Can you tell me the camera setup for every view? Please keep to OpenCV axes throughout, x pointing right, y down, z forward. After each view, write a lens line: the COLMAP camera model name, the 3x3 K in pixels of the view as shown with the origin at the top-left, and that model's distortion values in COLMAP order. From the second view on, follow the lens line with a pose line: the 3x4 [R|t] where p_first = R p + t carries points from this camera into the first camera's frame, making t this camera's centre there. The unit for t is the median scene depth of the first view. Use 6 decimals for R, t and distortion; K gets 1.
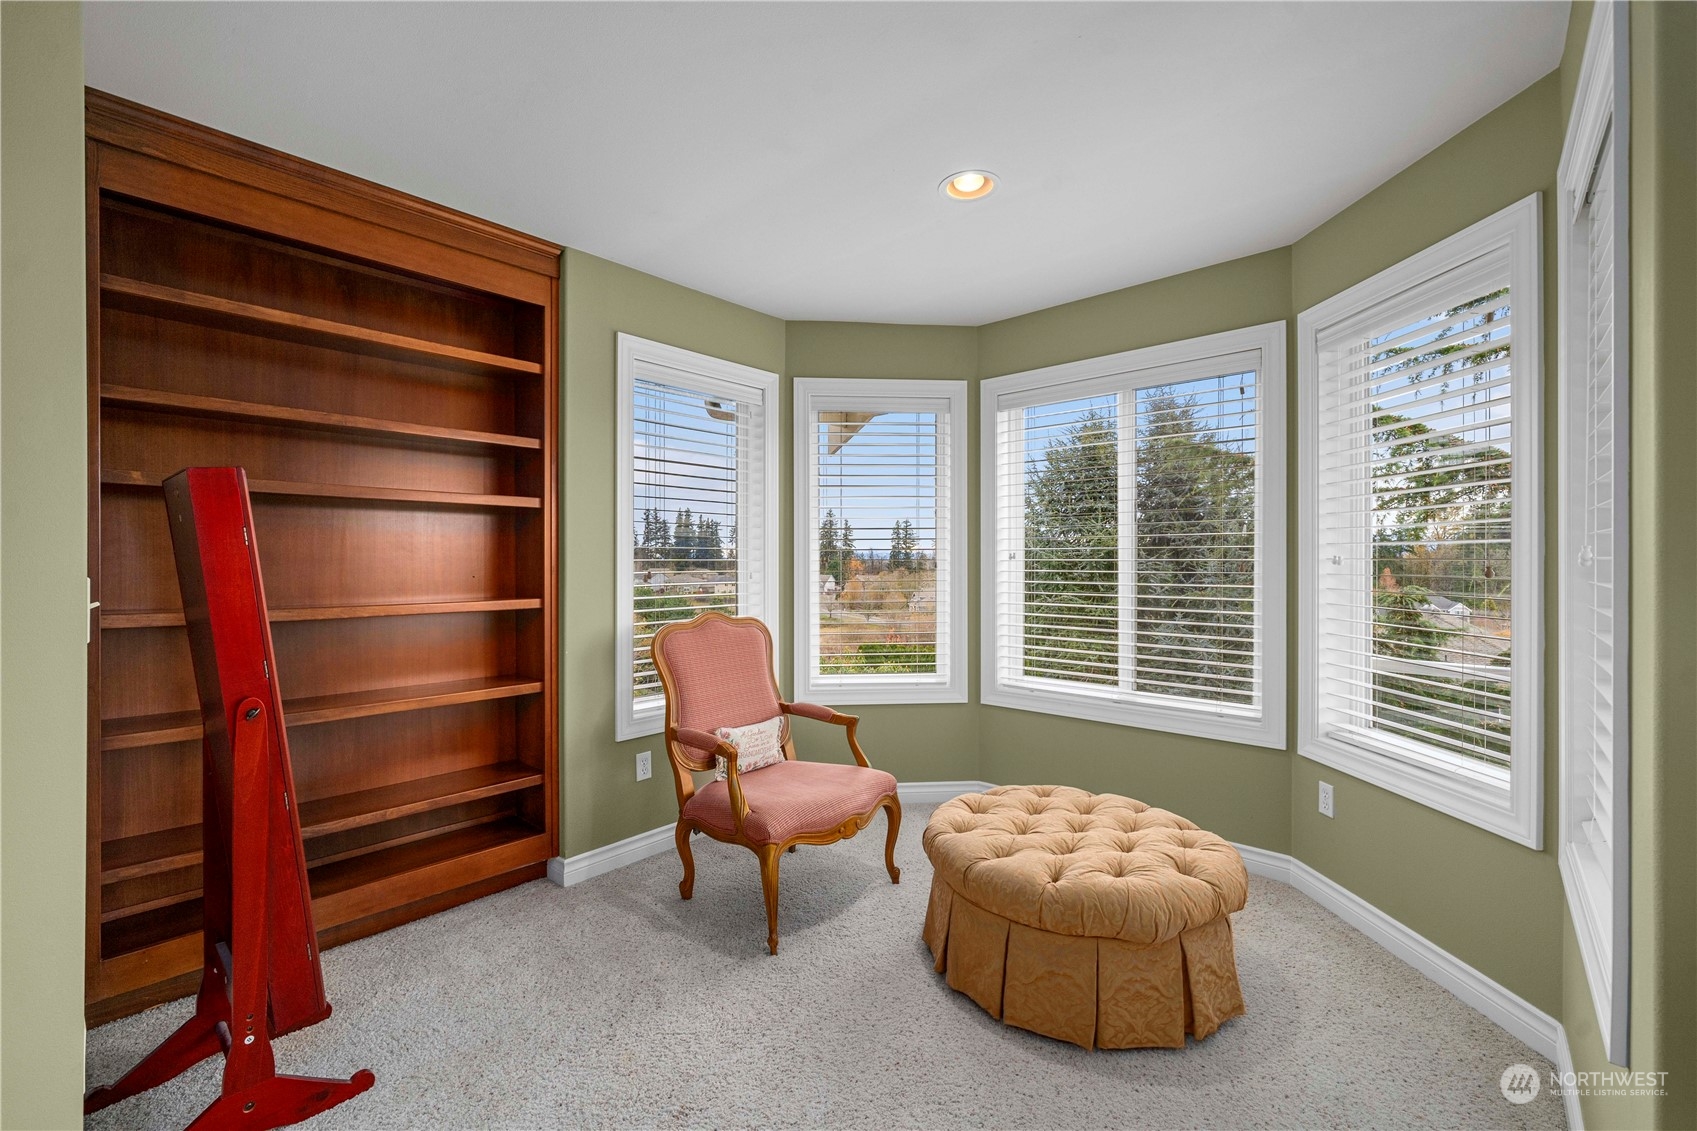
lens RADIAL K [[717.2, 0, 848.5], [0, 717.2, 565.5], [0, 0, 1]] dist [-0.002647, -0.000126]
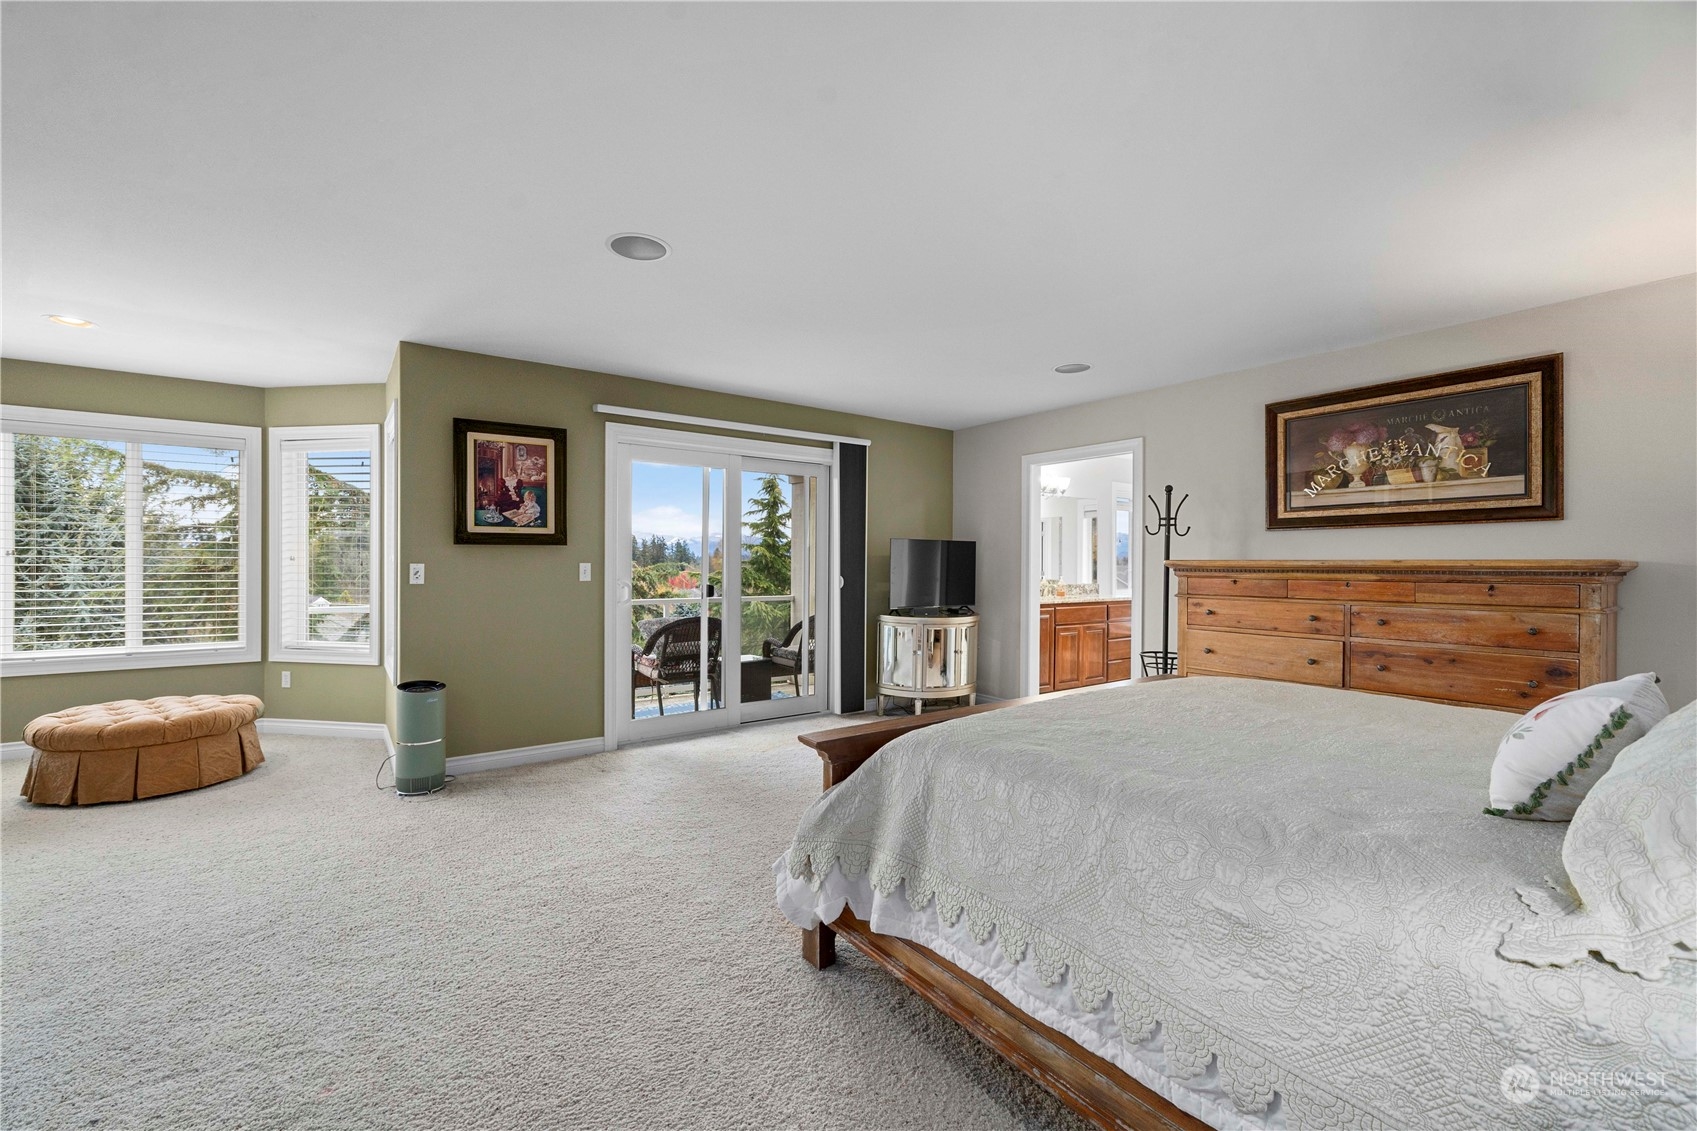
lens RADIAL K [[717.2, 0, 848.5], [0, 717.2, 565.5], [0, 0, 1]] dist [-0.002647, -0.000126]
pose [[0.225155, -0.002018, 0.974321, -0.908313], [-0.001125, 0.999997, 0.002331, 0.006039], [-0.974322, -0.001621, 0.225152, -0.956014]]
